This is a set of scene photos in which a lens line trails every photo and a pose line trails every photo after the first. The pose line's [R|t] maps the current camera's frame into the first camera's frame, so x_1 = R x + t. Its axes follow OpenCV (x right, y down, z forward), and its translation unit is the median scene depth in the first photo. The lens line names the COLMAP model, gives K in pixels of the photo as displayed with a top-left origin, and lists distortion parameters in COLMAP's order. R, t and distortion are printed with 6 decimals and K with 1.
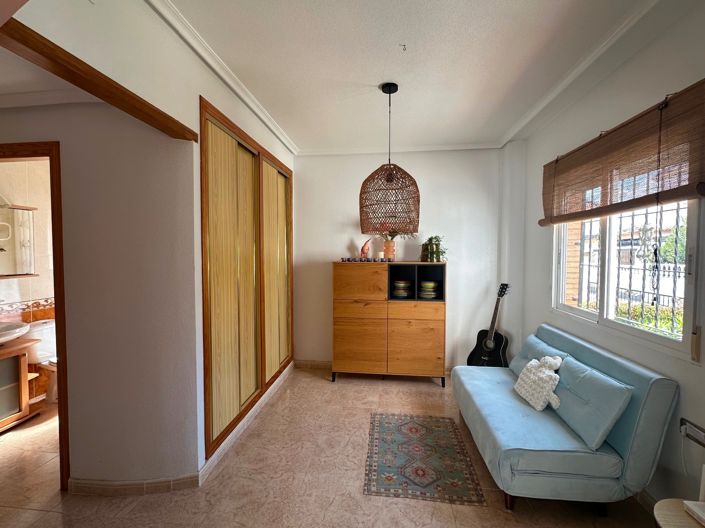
lens RADIAL K [[306.3, 0, 352.5], [0, 306.3, 264.0], [0, 0, 1]] dist [0.001044, 0.000087]
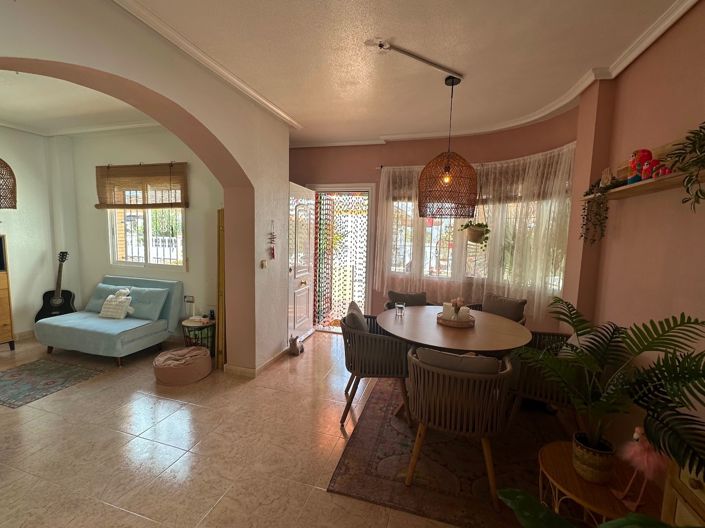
lens RADIAL K [[309.0, 0, 352.5], [0, 309.0, 264.0], [0, 0, 1]] dist [0.000858, 0.000202]
pose [[0.167351, -0.087145, 0.982038, -0.845877], [0.010230, 0.996186, 0.086657, 0.026614], [-0.985844, -0.004456, 0.167604, -0.568136]]
